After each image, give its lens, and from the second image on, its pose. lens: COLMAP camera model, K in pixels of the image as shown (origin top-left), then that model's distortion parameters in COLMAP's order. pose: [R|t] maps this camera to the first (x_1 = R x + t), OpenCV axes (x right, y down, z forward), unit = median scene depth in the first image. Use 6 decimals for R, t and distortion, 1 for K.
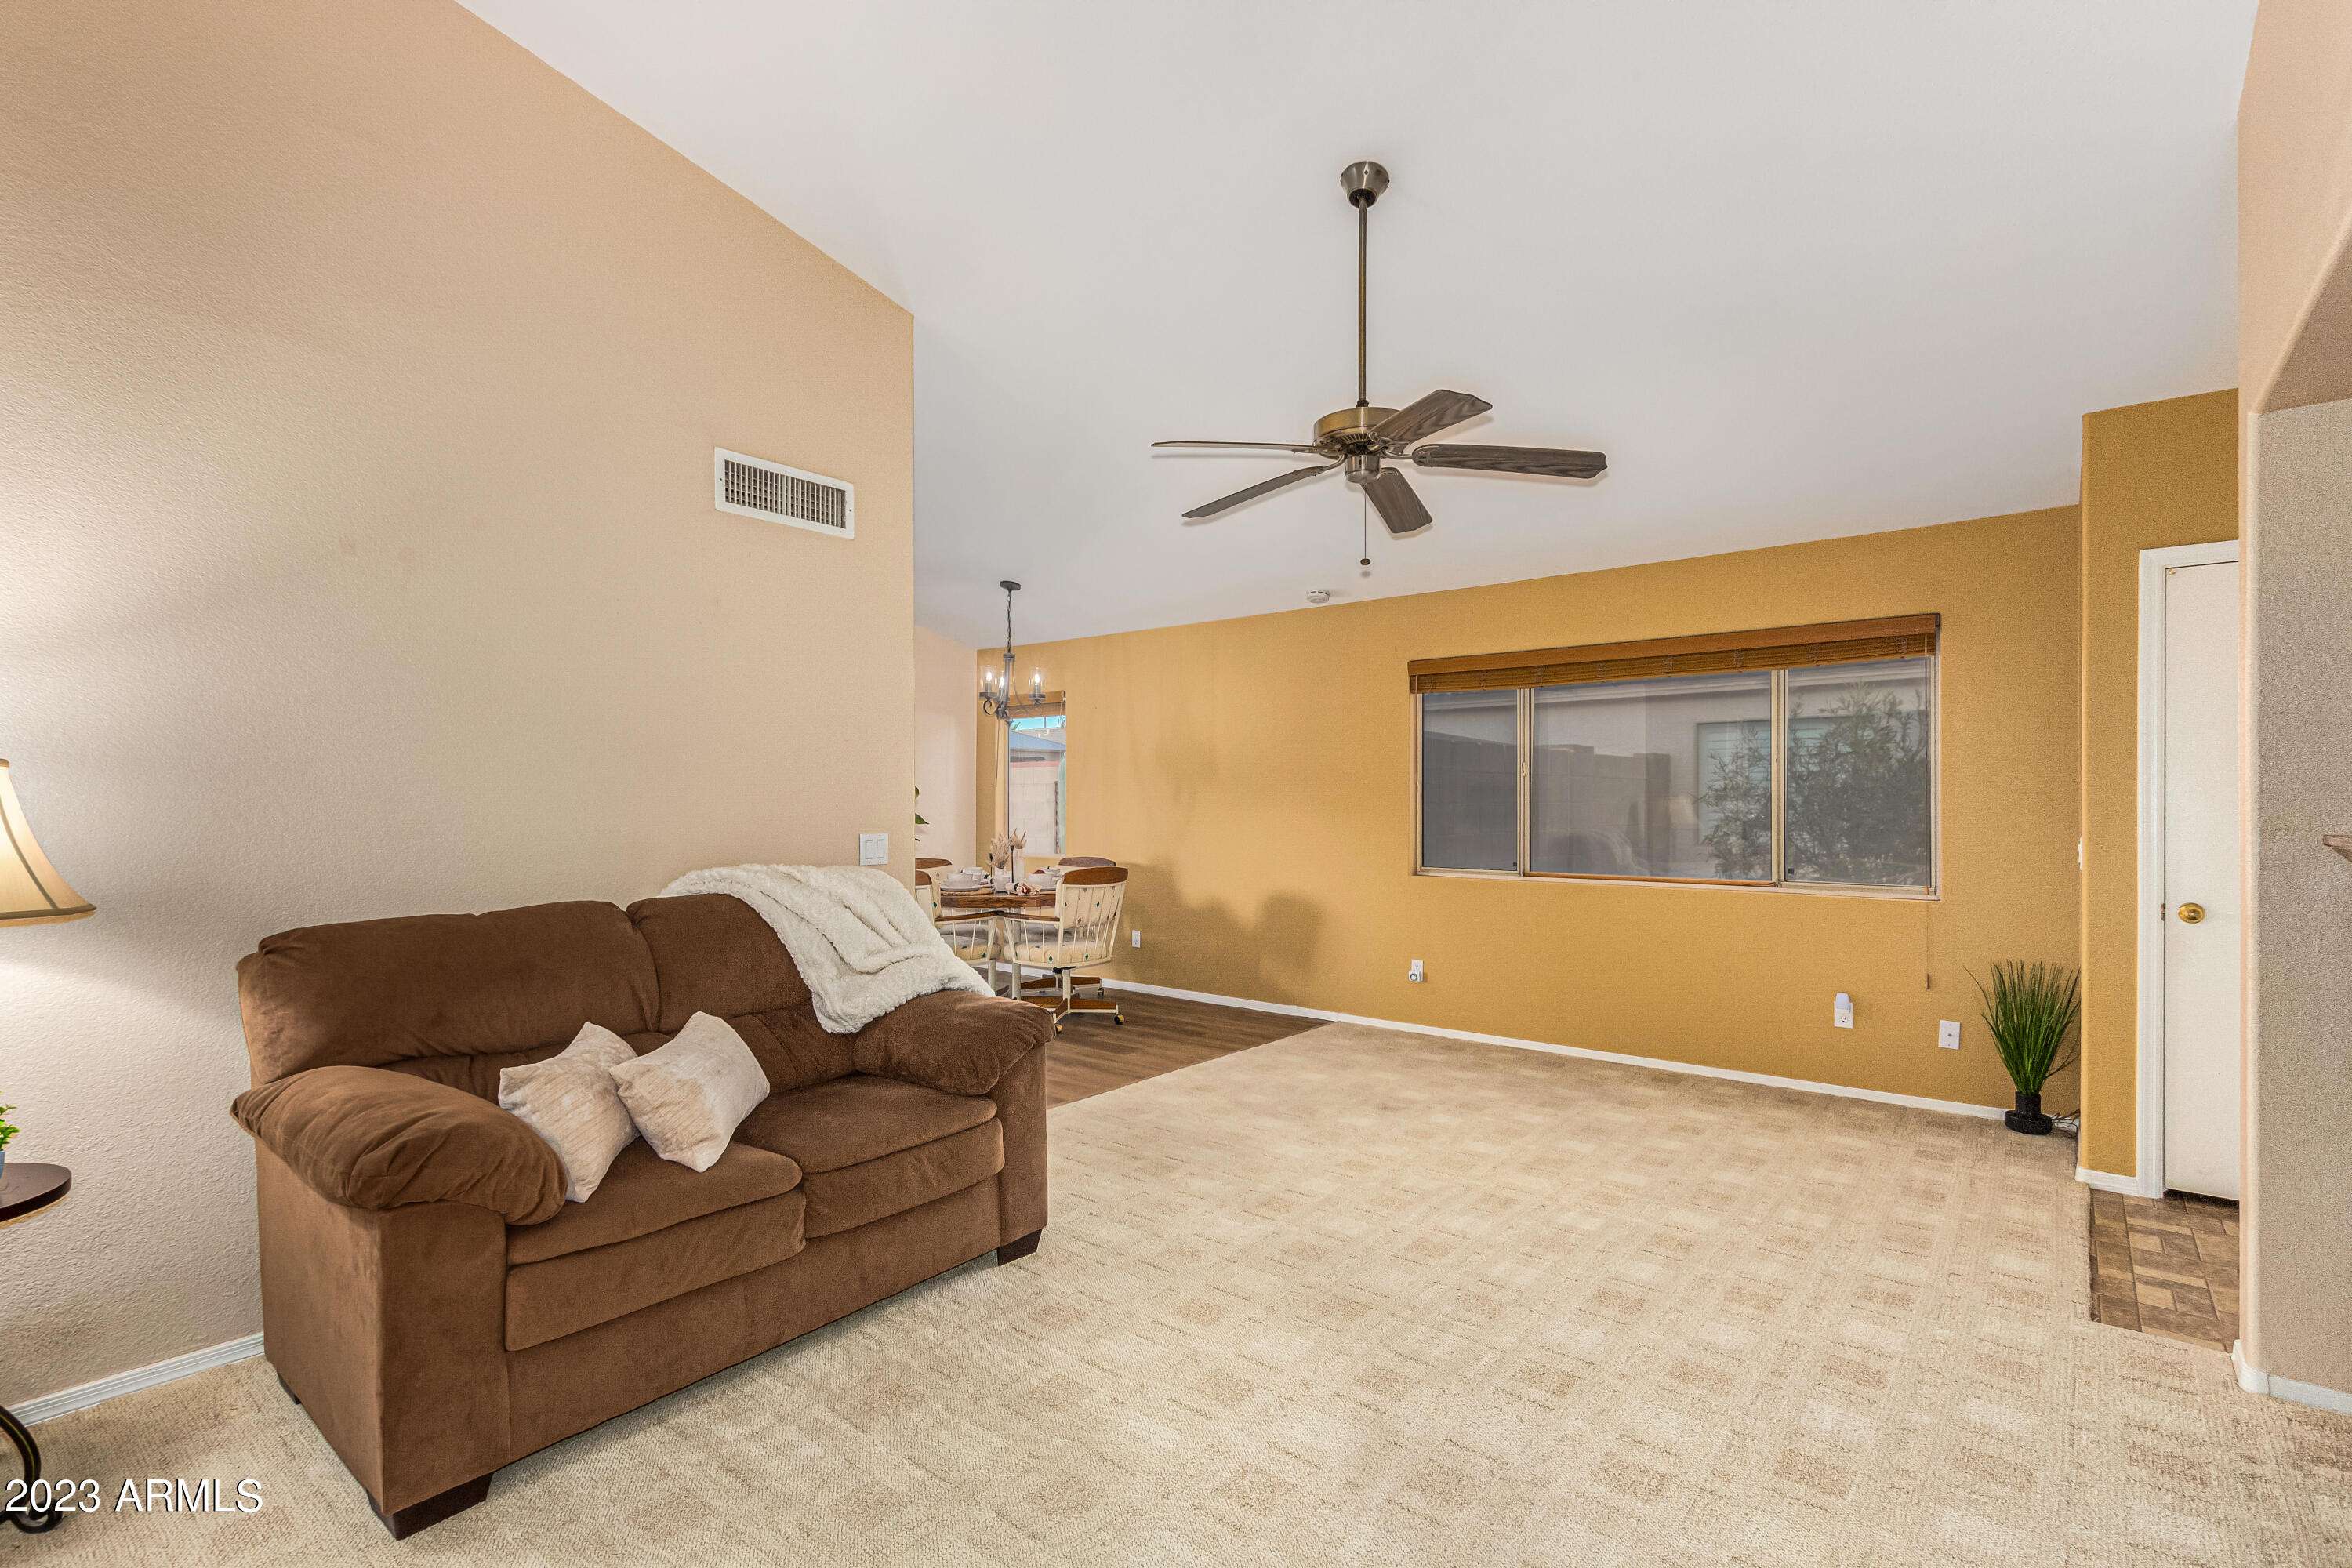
lens RADIAL K [[1068.0, 0, 1183.7], [0, 1068.0, 799.4], [0, 0, 1]] dist [0.018117, -0.009083]
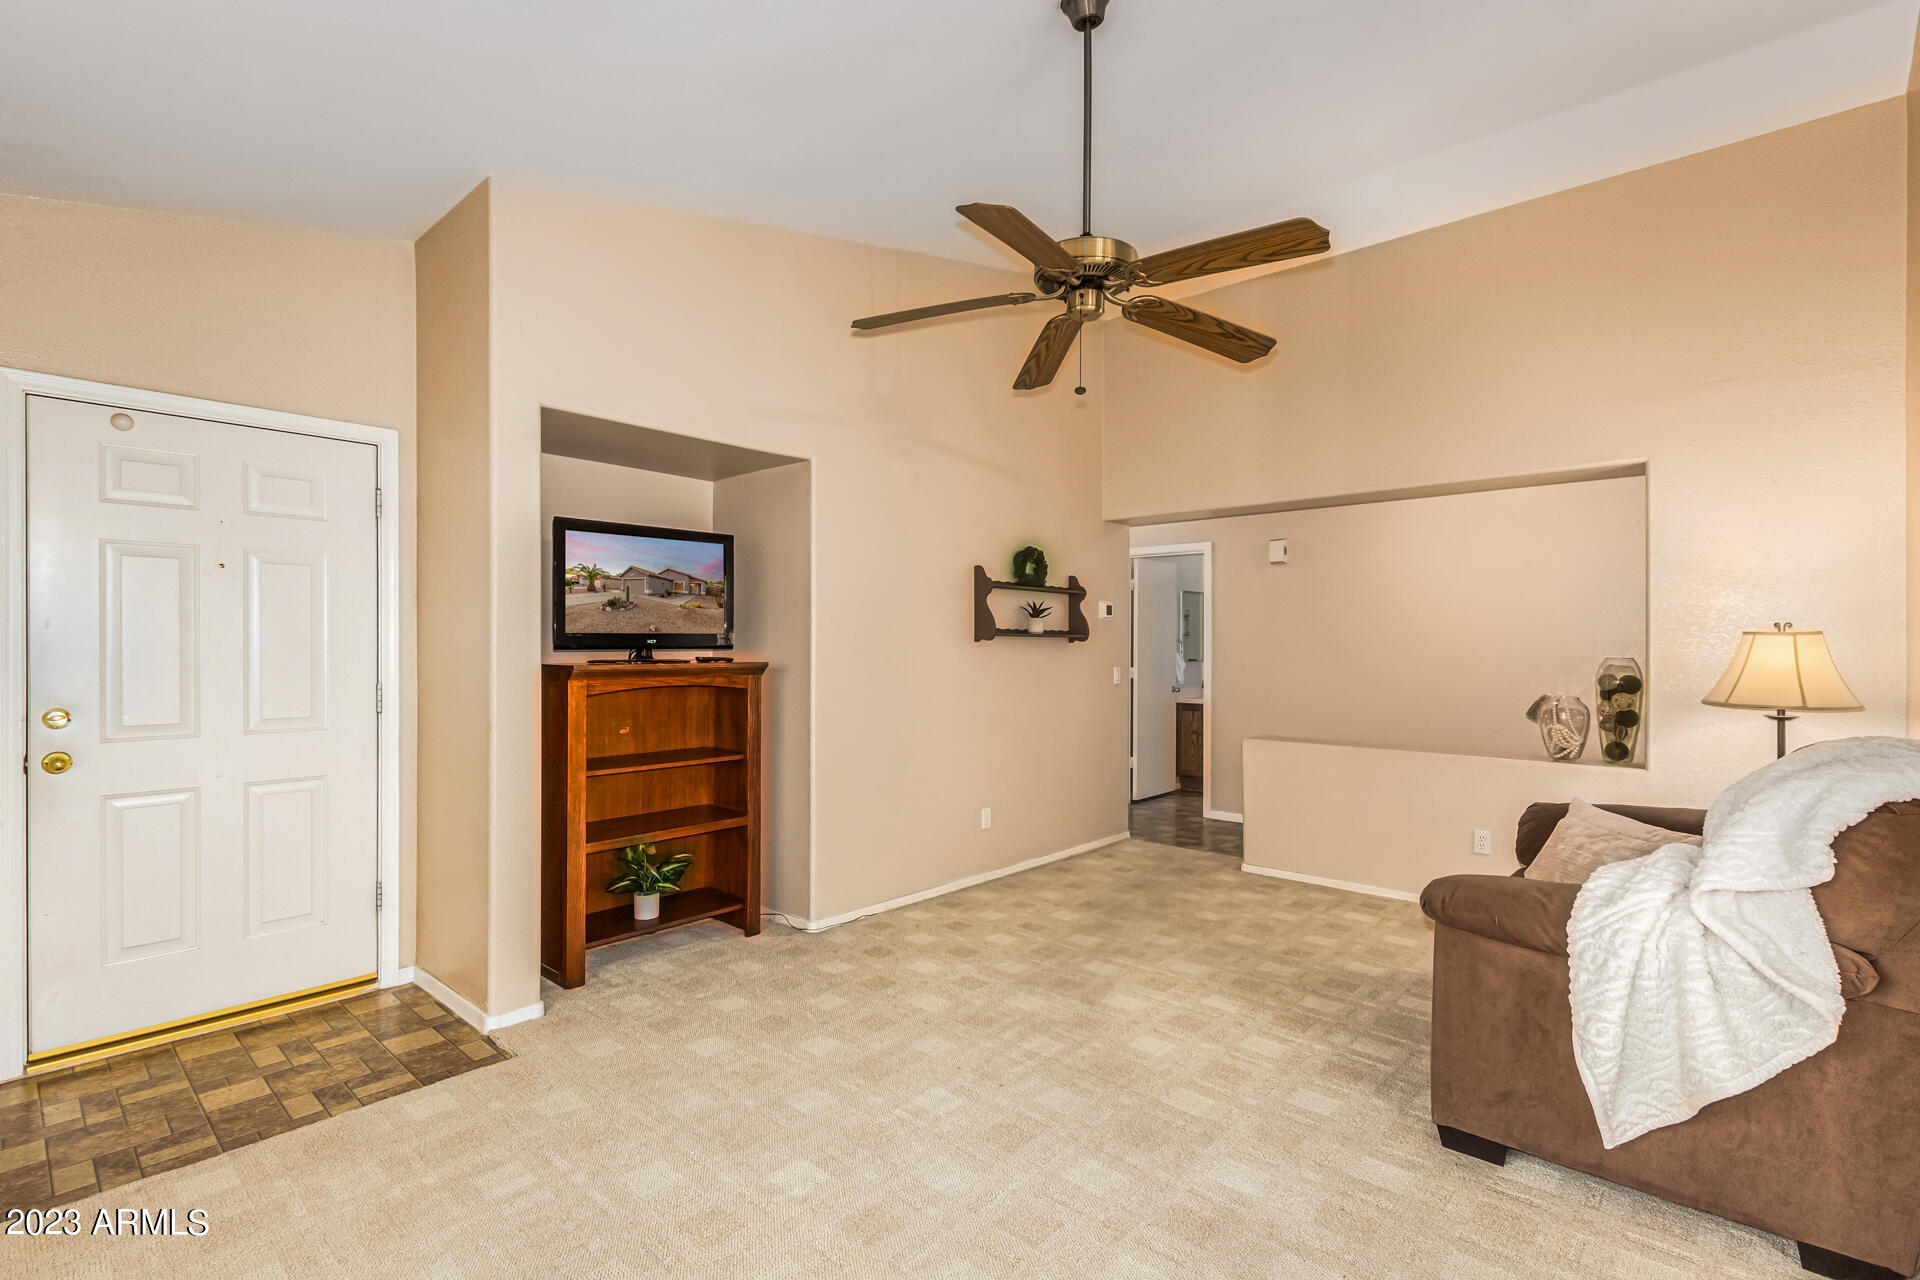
lens RADIAL K [[871.8, 0, 966.3], [0, 871.8, 652.6], [0, 0, 1]] dist [0.018117, -0.009083]
pose [[-0.998797, -0.004984, 0.048773, 0.246669], [-0.004975, 0.999988, 0.000300, 0.003681], [-0.048774, 0.000057, -0.998810, 1.882733]]
